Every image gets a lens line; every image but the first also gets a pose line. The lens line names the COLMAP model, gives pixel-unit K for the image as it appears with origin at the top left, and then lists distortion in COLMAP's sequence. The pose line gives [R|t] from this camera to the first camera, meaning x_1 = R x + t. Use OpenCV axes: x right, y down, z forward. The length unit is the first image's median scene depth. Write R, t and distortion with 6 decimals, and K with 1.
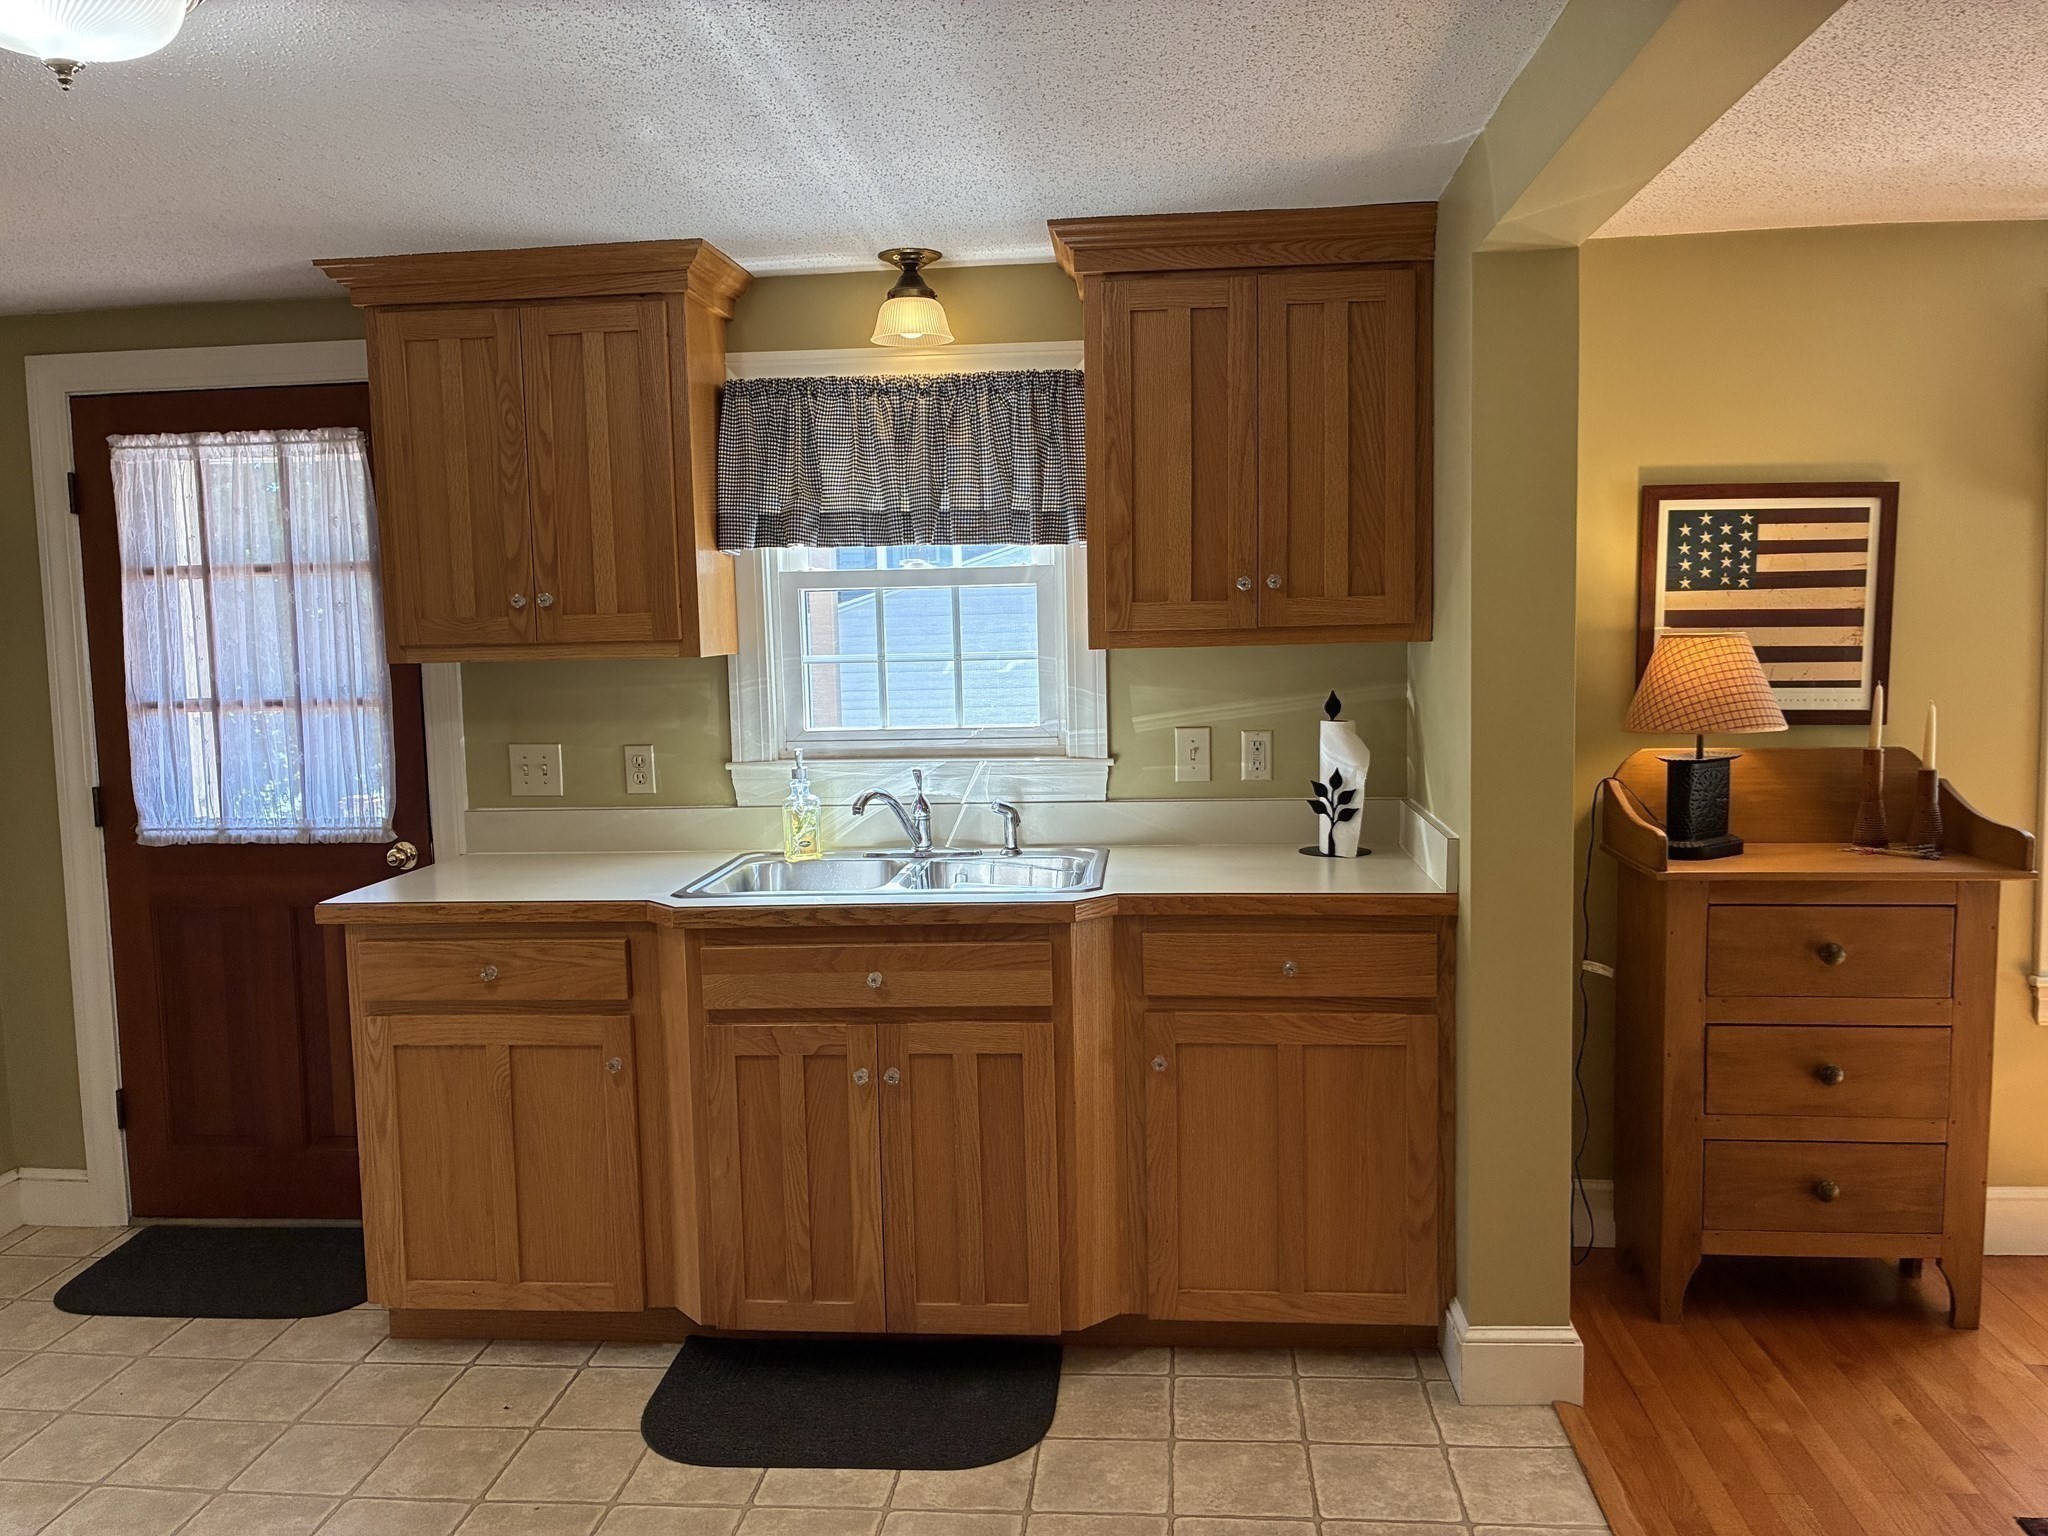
lens RADIAL K [[1559.0, 0, 1040.9], [0, 1559.0, 756.4], [0, 0, 1]] dist [0.056045, -0.065514]
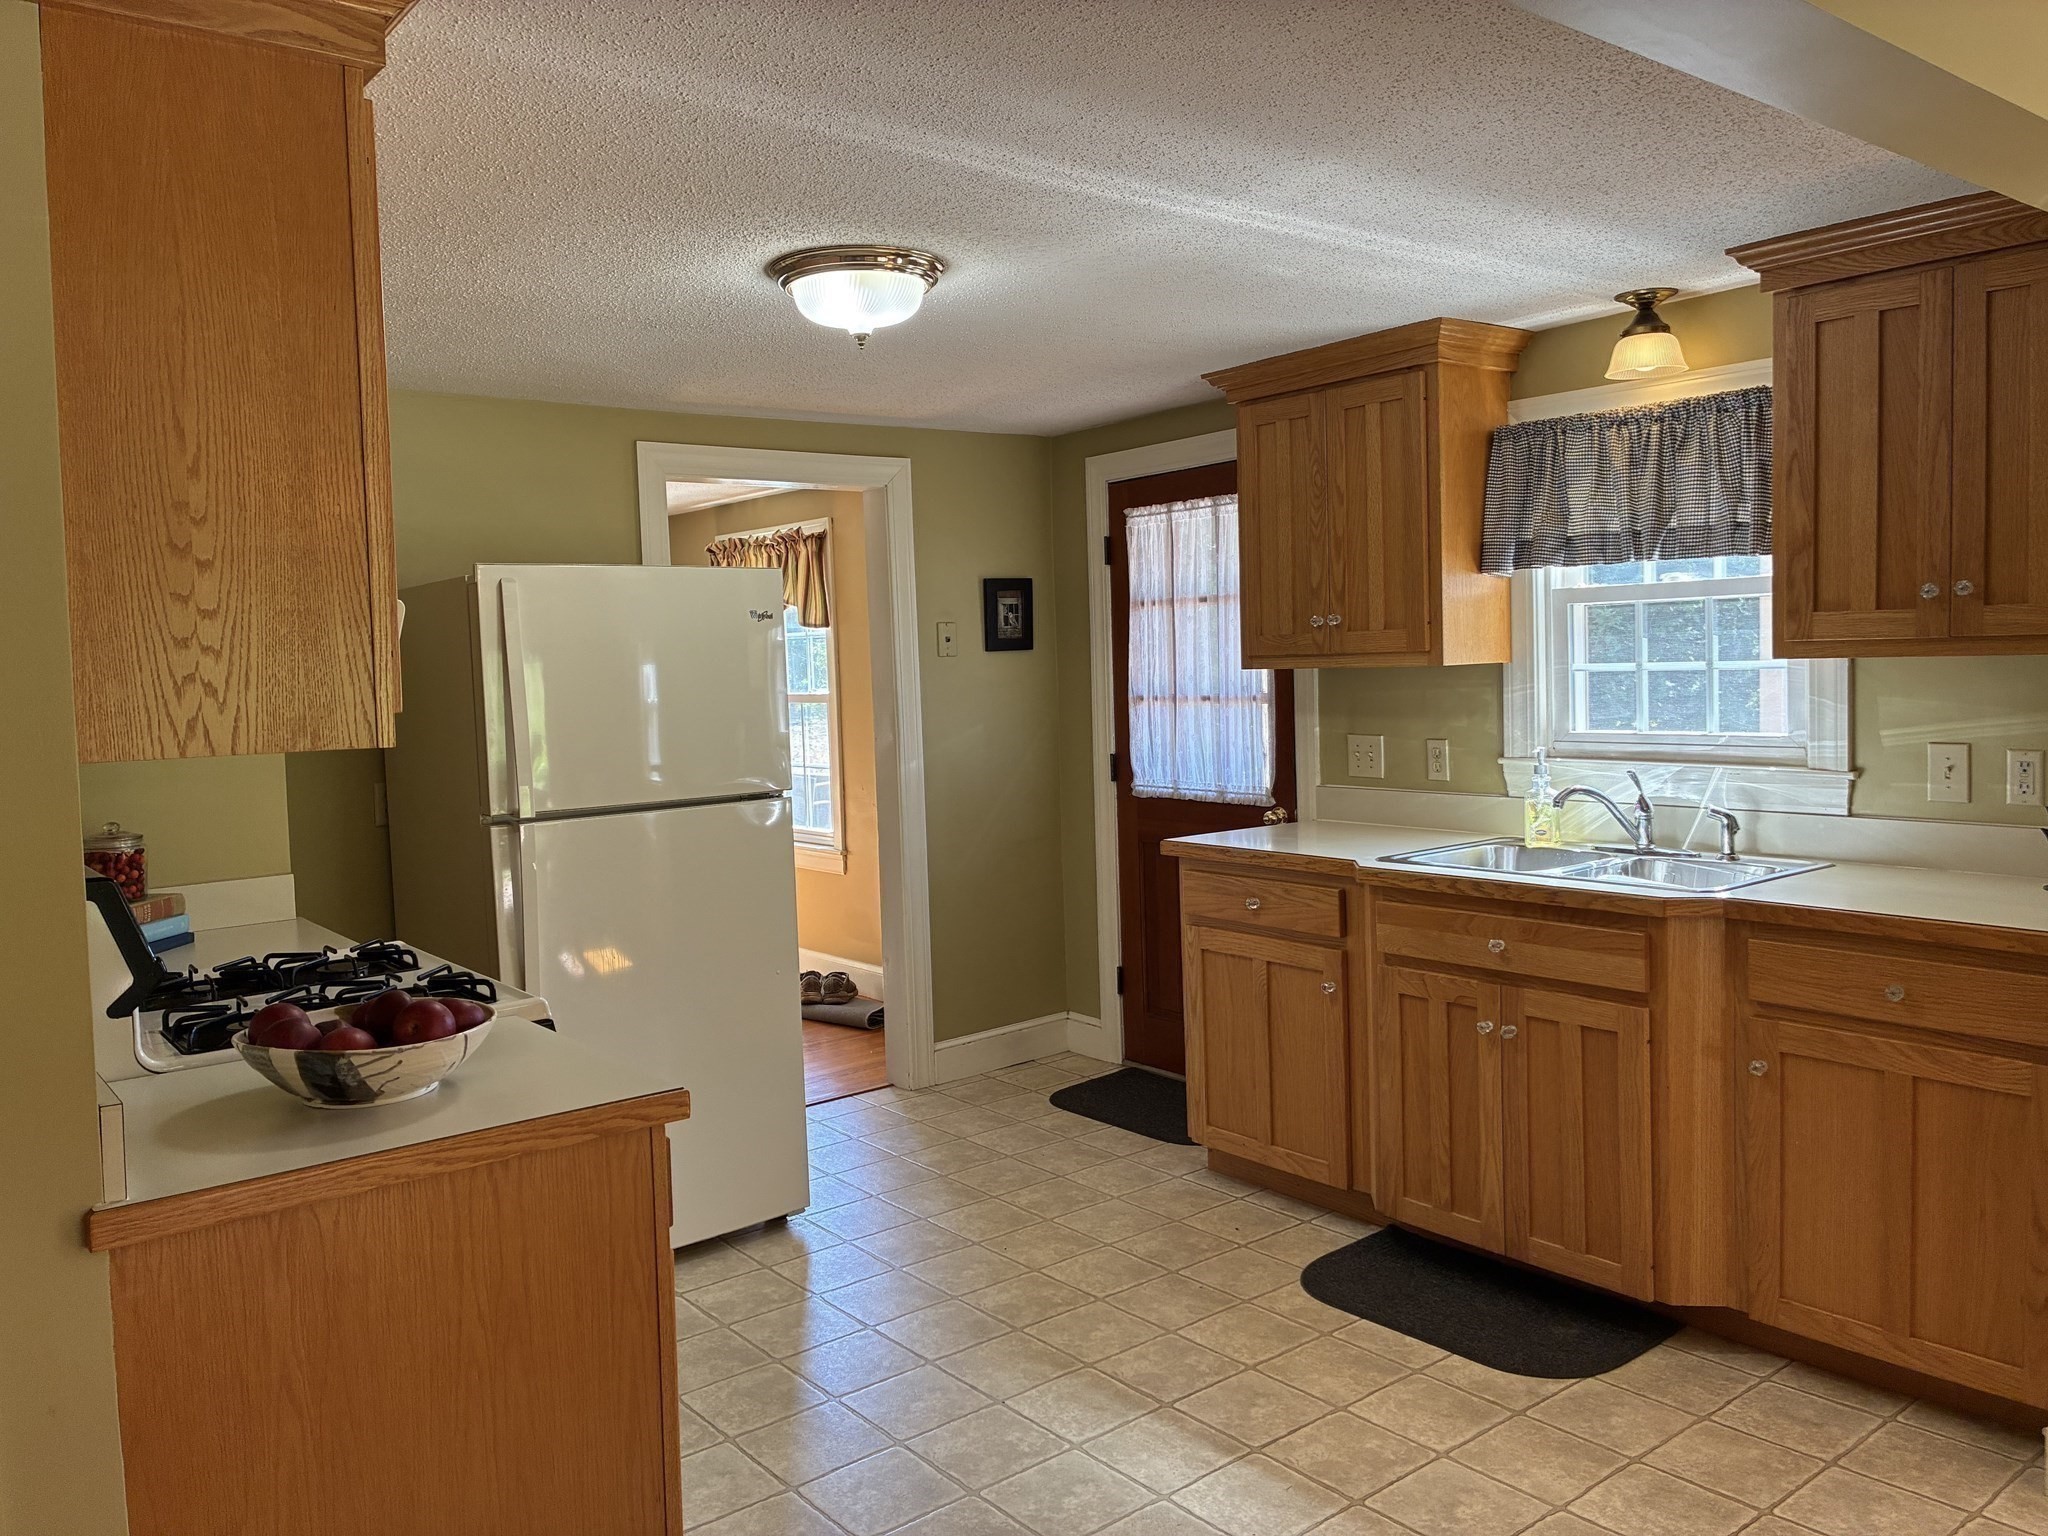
lens RADIAL K [[1559.0, 0, 1040.9], [0, 1559.0, 756.4], [0, 0, 1]] dist [0.056045, -0.065514]
pose [[0.700909, 0.048828, -0.711578, 0.421410], [-0.051341, 0.998520, 0.017947, -0.000192], [0.711401, 0.023954, 0.702378, -0.051023]]
